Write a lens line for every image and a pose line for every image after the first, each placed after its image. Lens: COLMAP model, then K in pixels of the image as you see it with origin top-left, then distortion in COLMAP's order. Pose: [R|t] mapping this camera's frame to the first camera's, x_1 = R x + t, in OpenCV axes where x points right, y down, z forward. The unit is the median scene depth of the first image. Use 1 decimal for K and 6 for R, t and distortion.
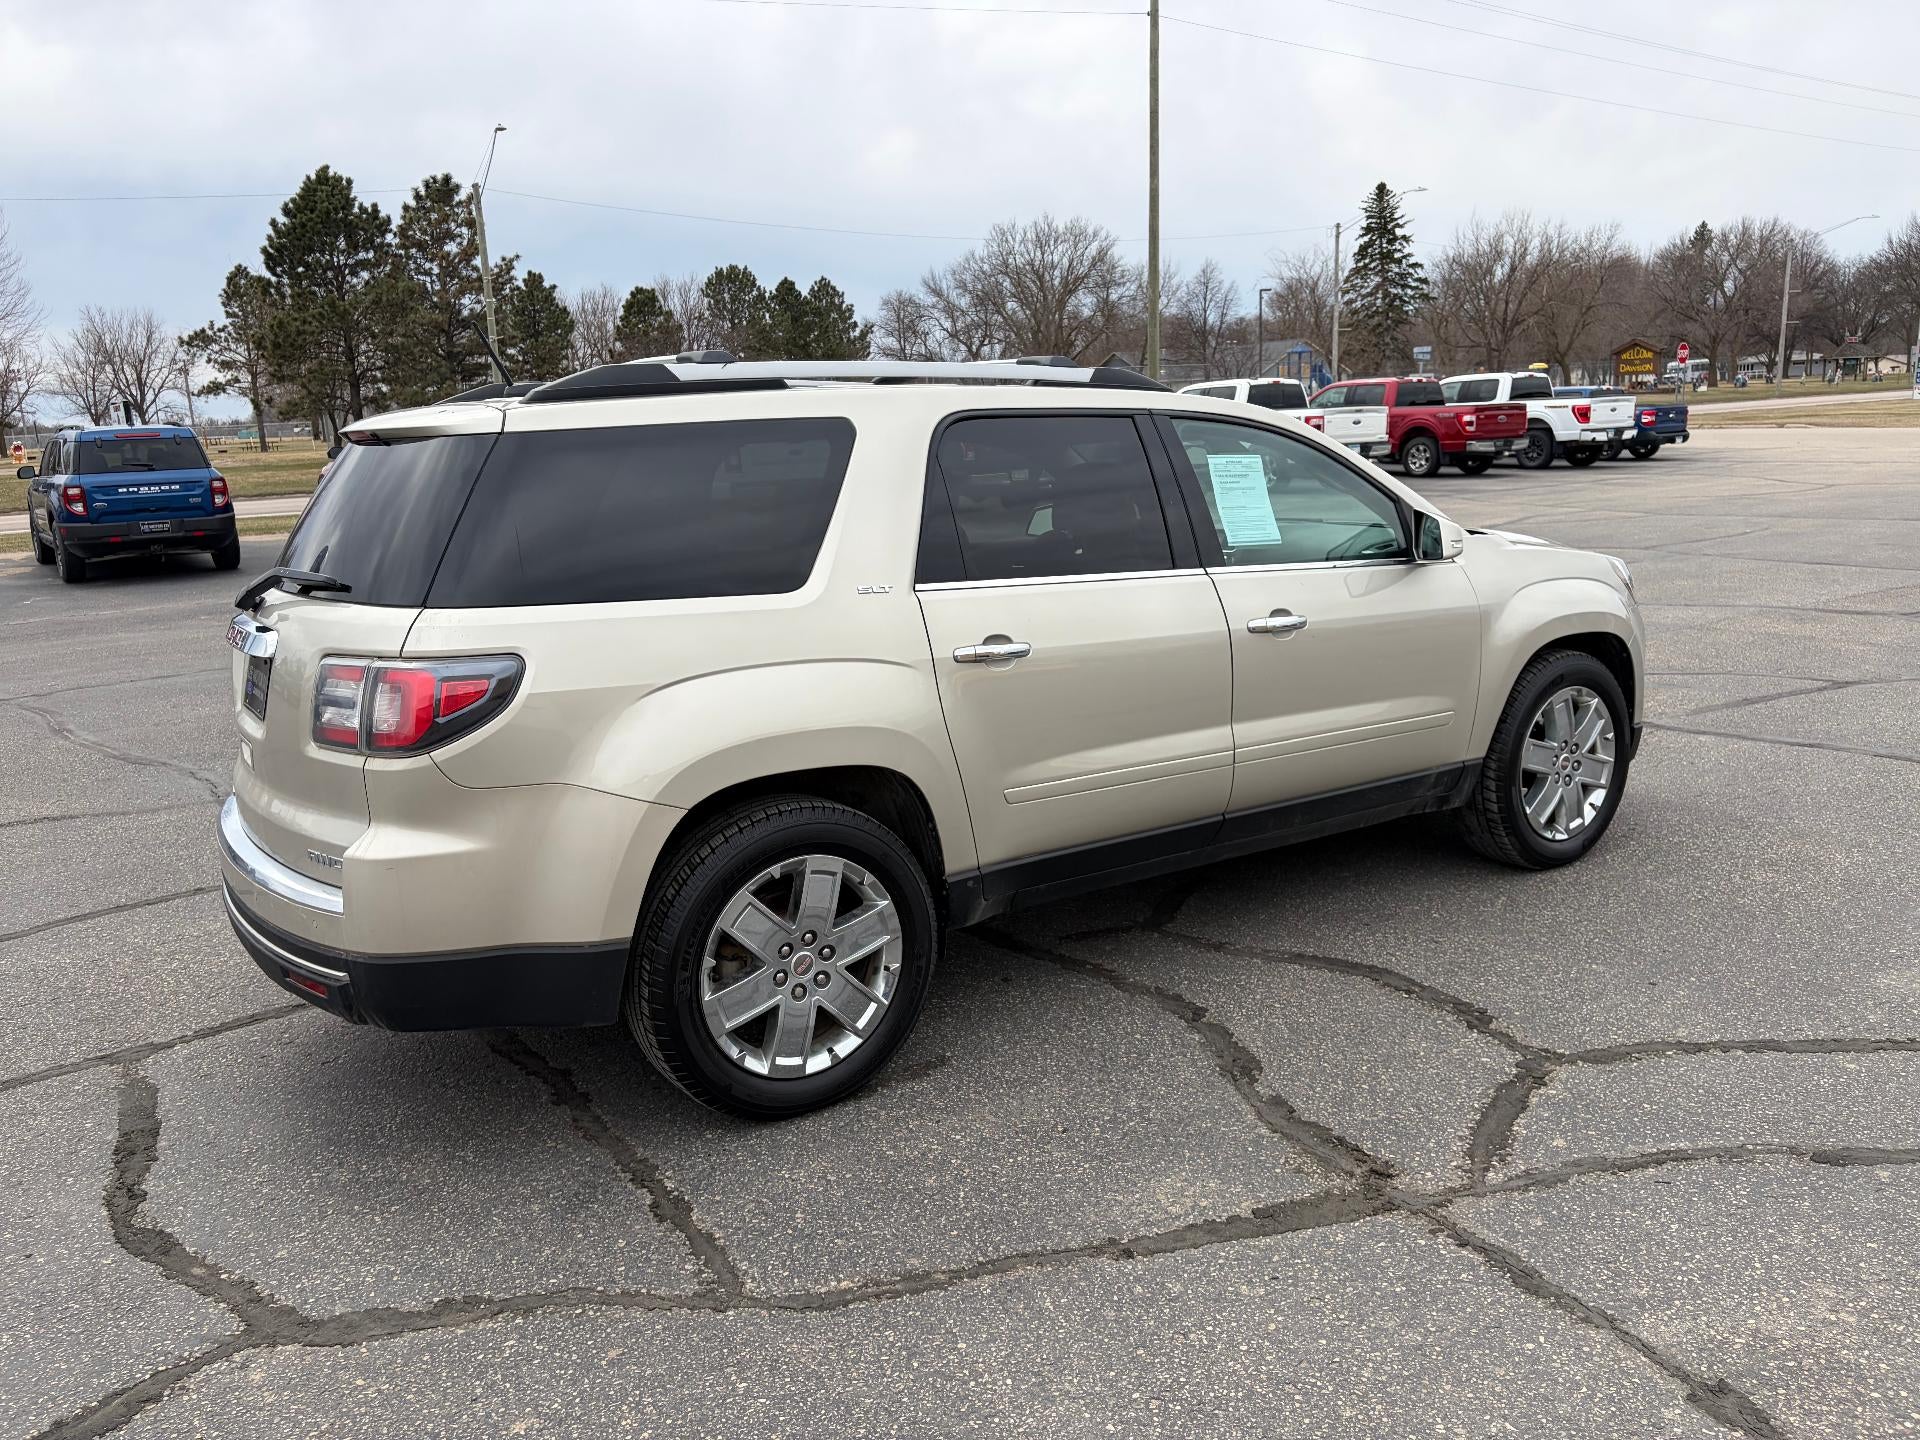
lens RADIAL K [[1450.1, 0, 955.0], [0, 1450.1, 720.9], [0, 0, 1]] dist [0.042484, -0.032524]
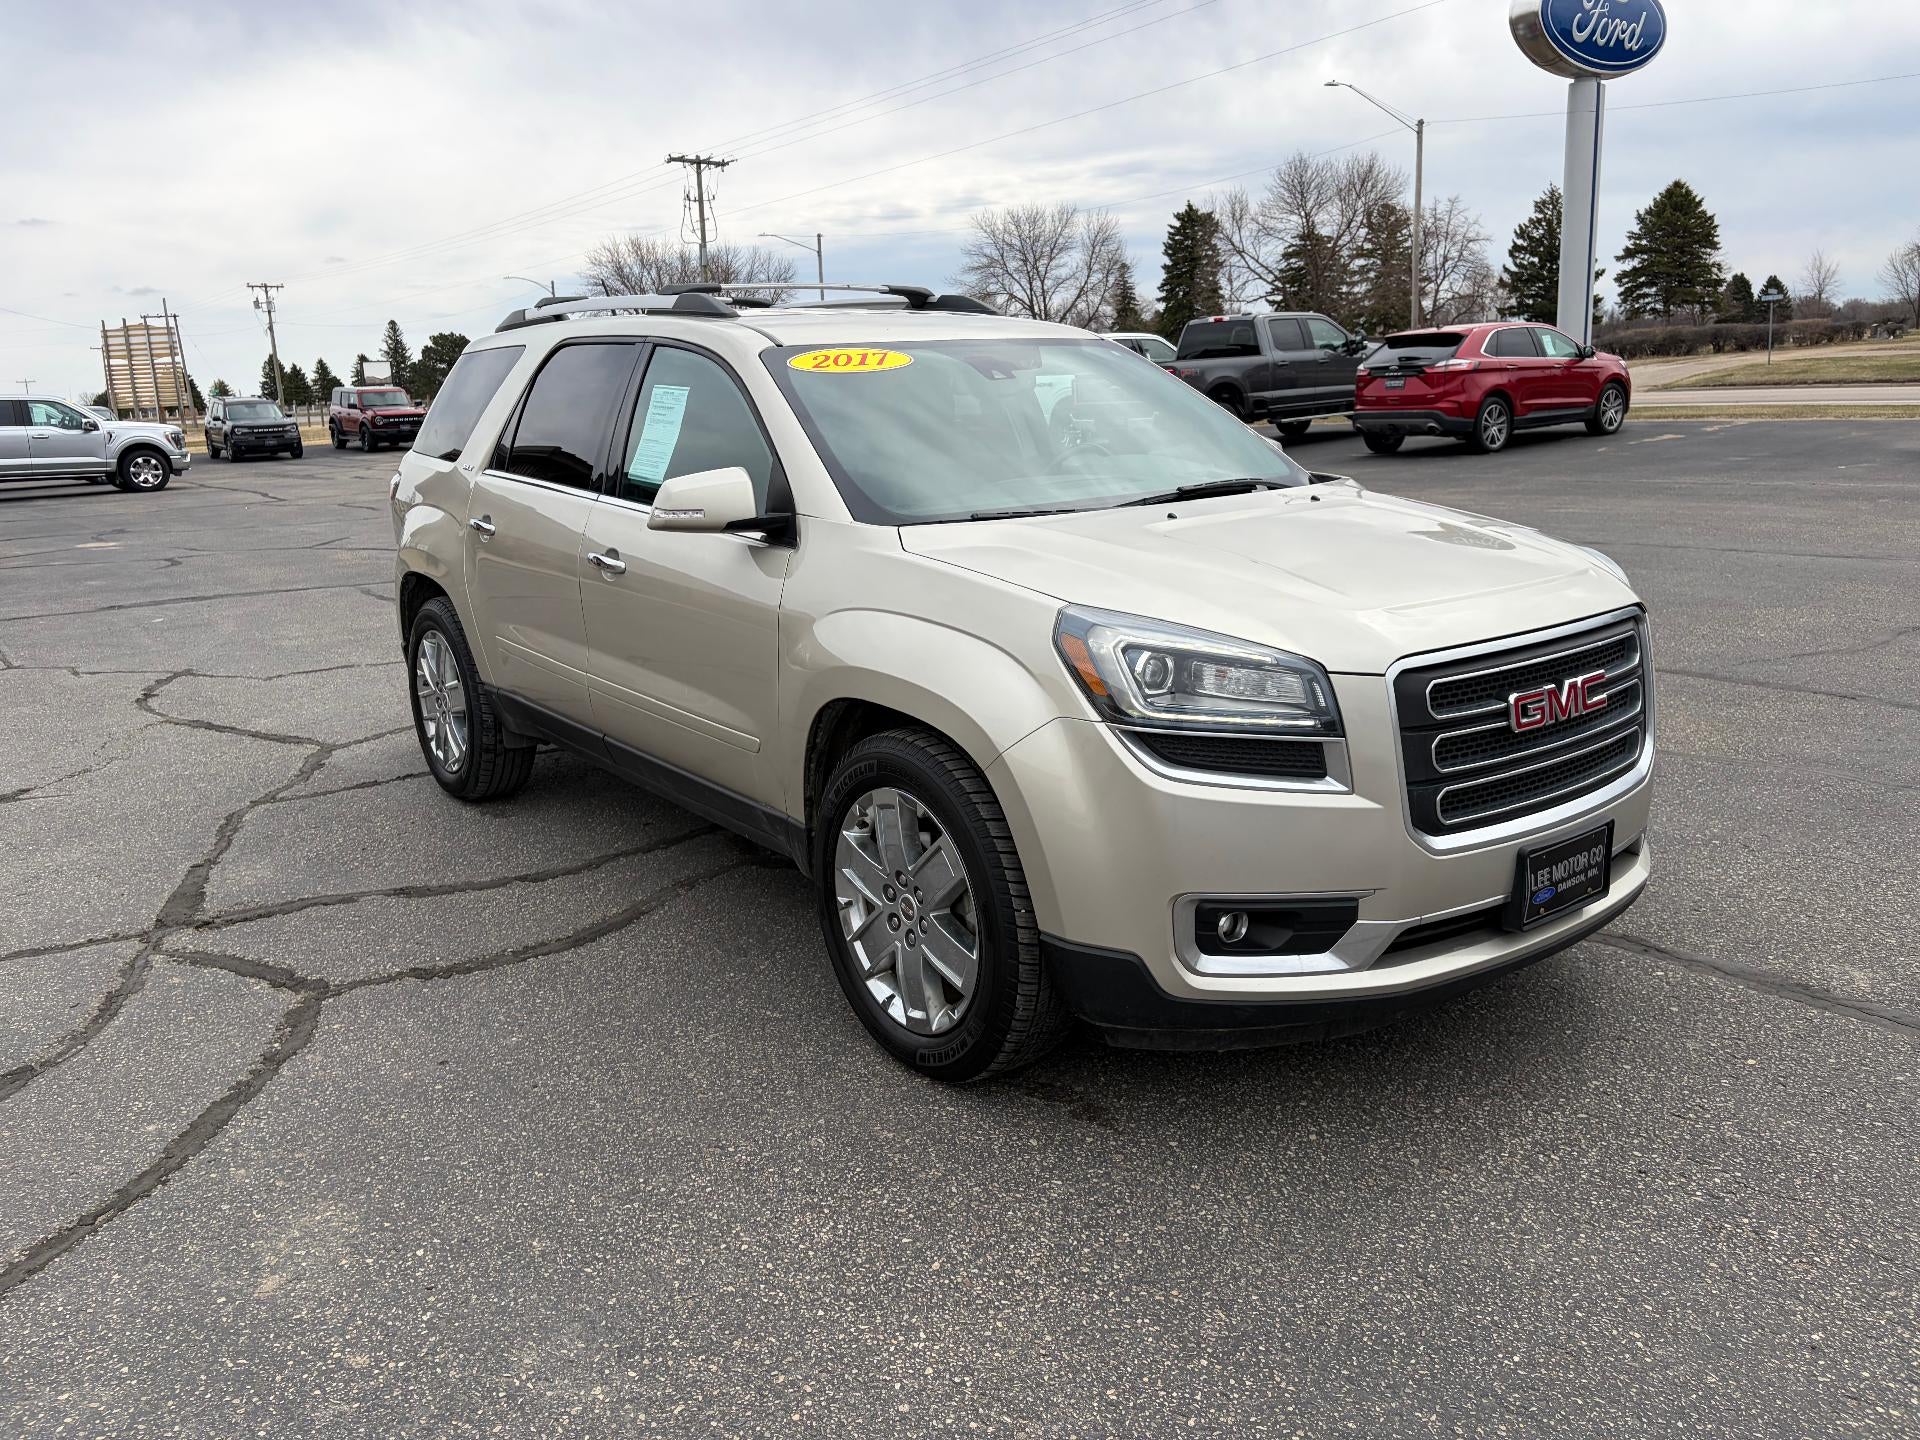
lens RADIAL K [[1450.1, 0, 957.3], [0, 1450.1, 709.5], [0, 0, 1]] dist [0.042484, -0.032524]
pose [[0.066971, 0.263810, -0.962247, 0.185534], [-0.167136, 0.953751, 0.249848, -0.039488], [0.983657, 0.144093, 0.107965, 0.175525]]
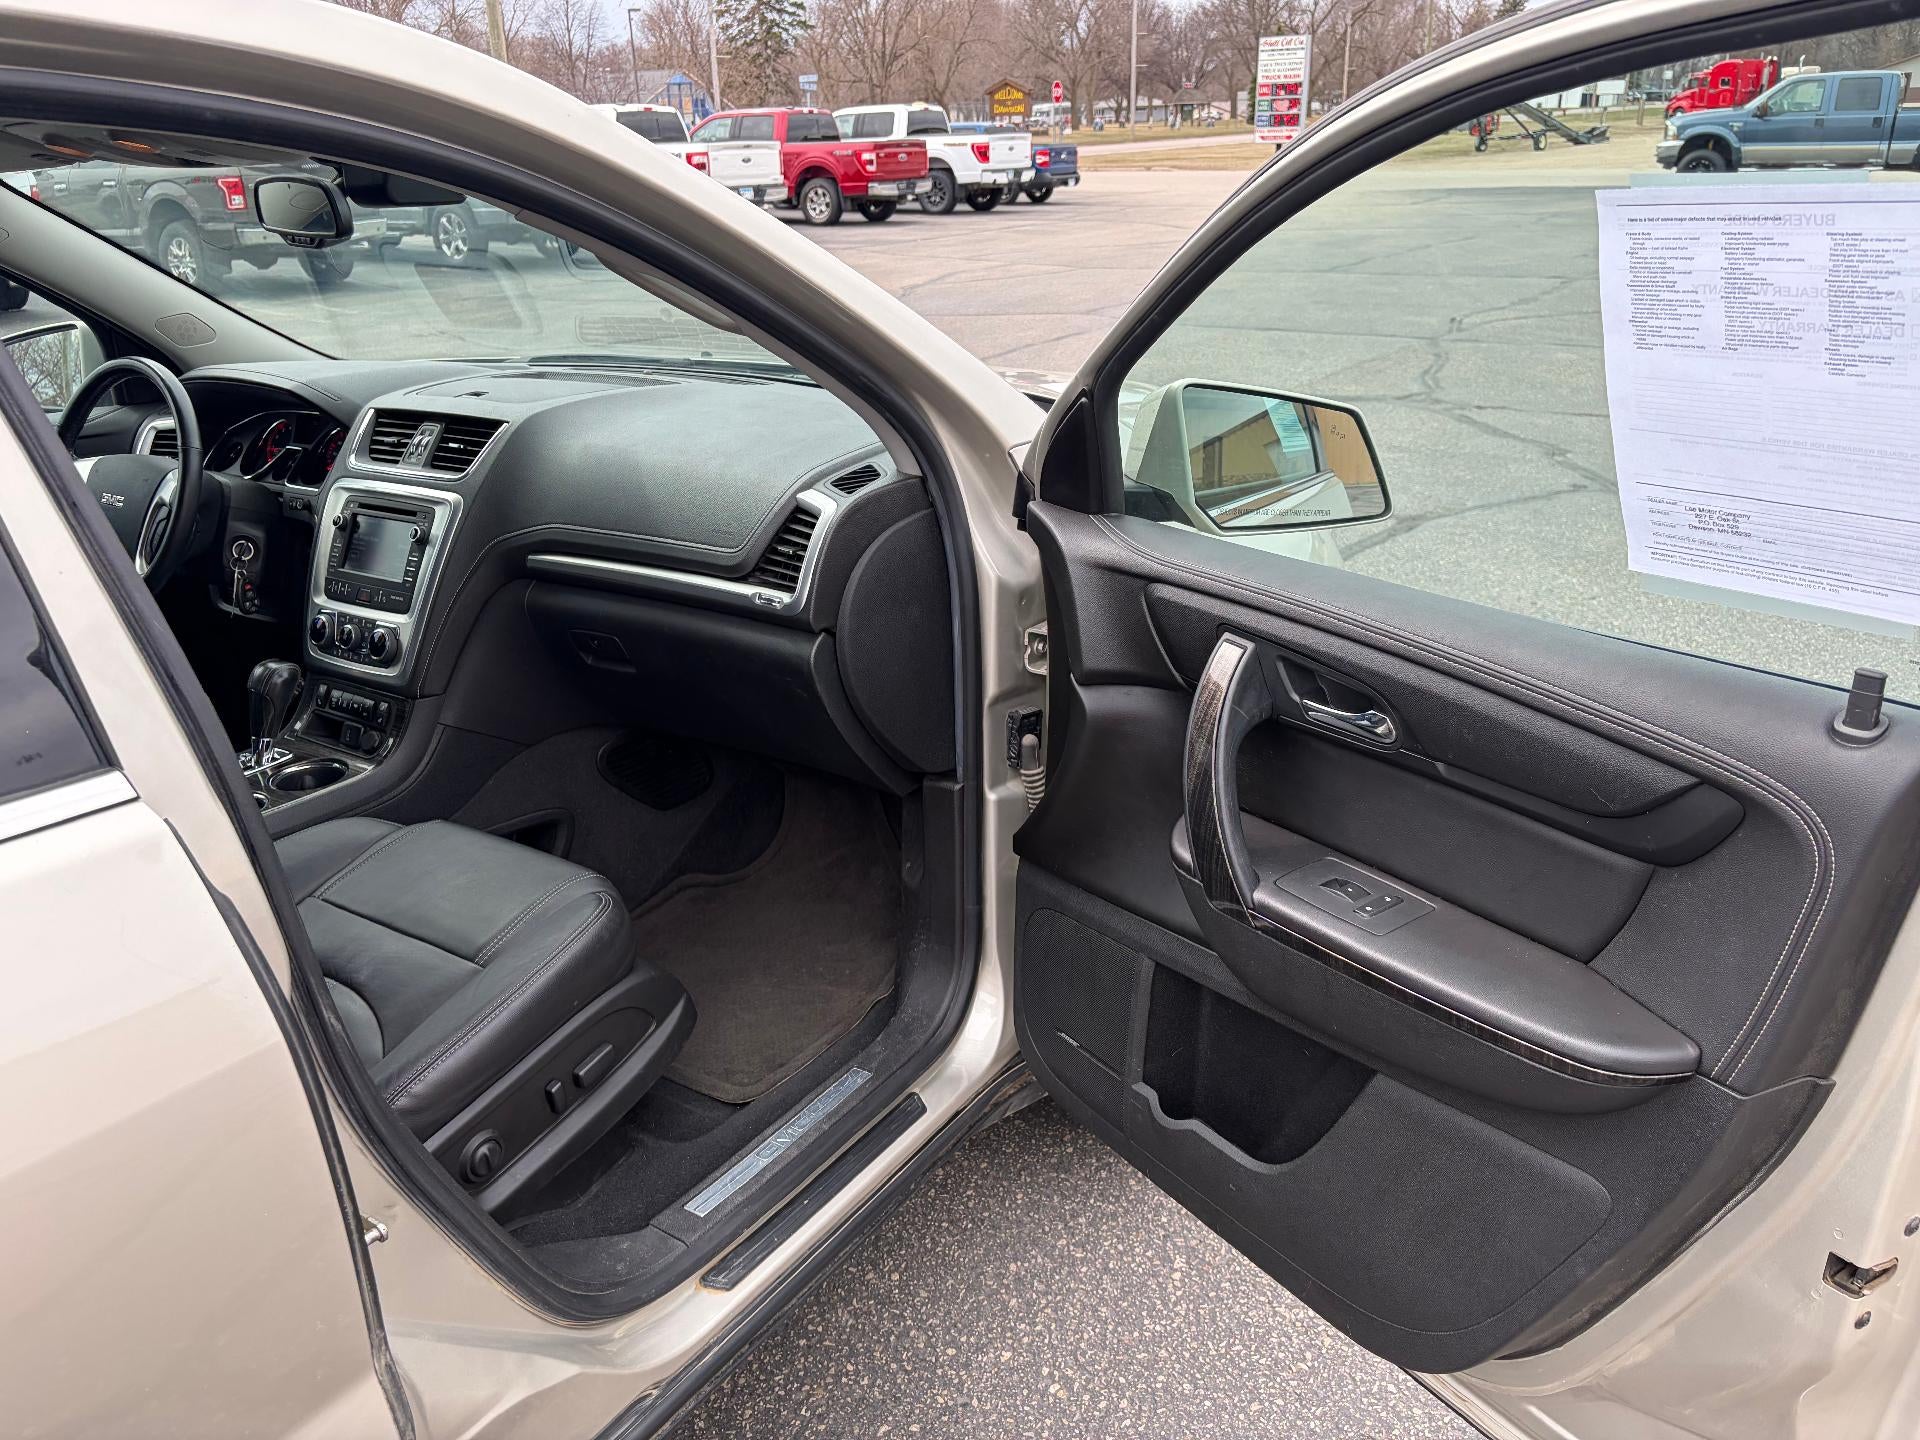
lens RADIAL K [[1450.1, 0, 944.8], [0, 1450.1, 731.0], [0, 0, 1]] dist [0.042484, -0.032524]
pose [[0.924962, -0.135844, 0.354952, 0.030742], [0.074645, 0.980683, 0.180802, -0.020274], [-0.372656, -0.140740, 0.917235, 0.113788]]
